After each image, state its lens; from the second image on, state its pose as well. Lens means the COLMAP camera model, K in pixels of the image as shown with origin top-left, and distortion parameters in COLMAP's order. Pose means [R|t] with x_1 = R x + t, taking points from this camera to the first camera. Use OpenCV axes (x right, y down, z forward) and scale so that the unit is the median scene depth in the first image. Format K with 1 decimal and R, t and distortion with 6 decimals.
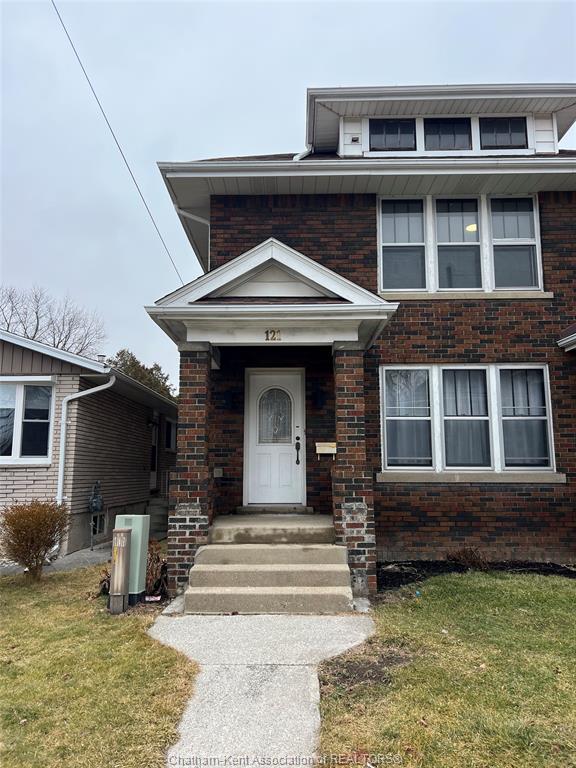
lens RADIAL K [[572.1, 0, 288.0], [0, 572.1, 384.0], [0, 0, 1]] dist [0.097661, -0.118853]
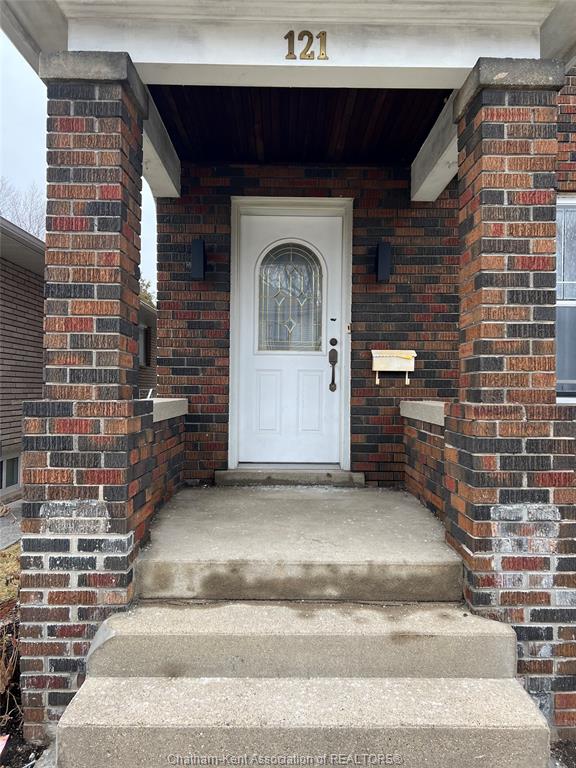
lens RADIAL K [[572.1, 0, 288.0], [0, 572.1, 384.0], [0, 0, 1]] dist [0.097661, -0.118853]
pose [[0.999761, 0.011996, 0.018301, -0.034845], [-0.014526, 0.989317, 0.145052, 0.060406], [-0.016365, -0.145283, 0.989255, 0.498515]]
